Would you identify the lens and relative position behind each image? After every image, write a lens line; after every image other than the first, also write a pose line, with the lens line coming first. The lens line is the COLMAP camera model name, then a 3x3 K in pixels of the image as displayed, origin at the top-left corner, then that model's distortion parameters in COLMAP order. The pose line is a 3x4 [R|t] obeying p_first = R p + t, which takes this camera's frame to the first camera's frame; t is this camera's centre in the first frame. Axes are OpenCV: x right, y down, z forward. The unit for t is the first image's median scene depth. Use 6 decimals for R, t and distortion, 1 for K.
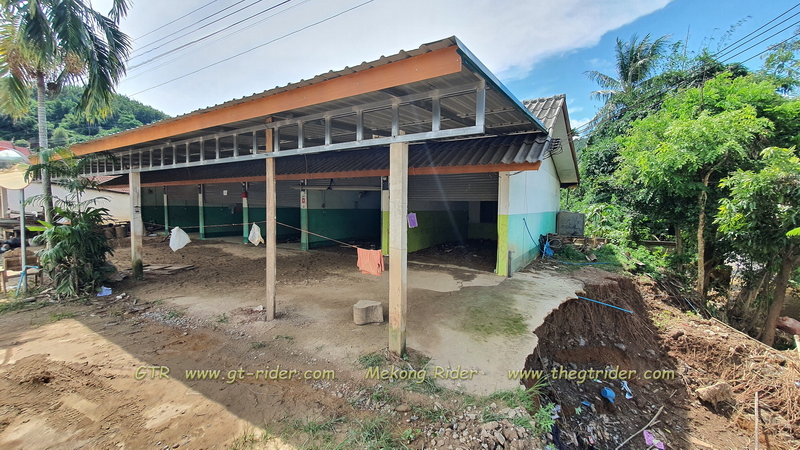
lens RADIAL K [[313.3, 0, 400.4], [0, 313.3, 221.9], [0, 0, 1]] dist [0.001644, -0.000965]
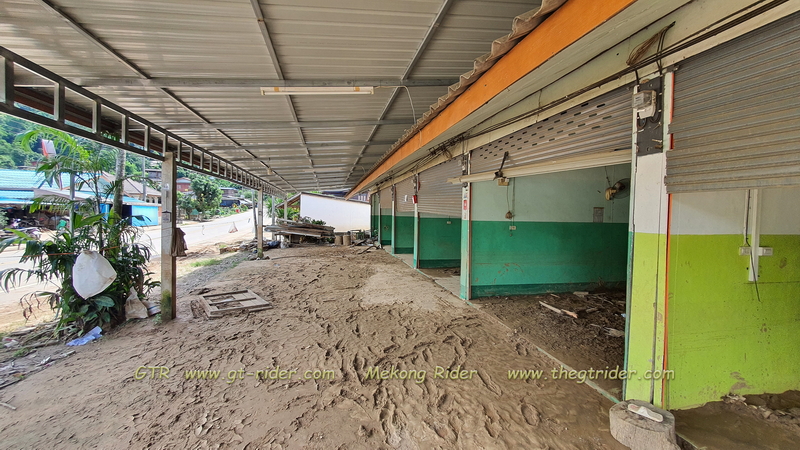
lens RADIAL K [[313.3, 0, 396.7], [0, 313.3, 224.7], [0, 0, 1]] dist [0.001644, -0.000965]
pose [[0.658575, 0.026823, -0.752037, 0.011757], [-0.049826, 0.998726, -0.008012, -0.024398], [0.750864, 0.042748, 0.659072, 0.568468]]
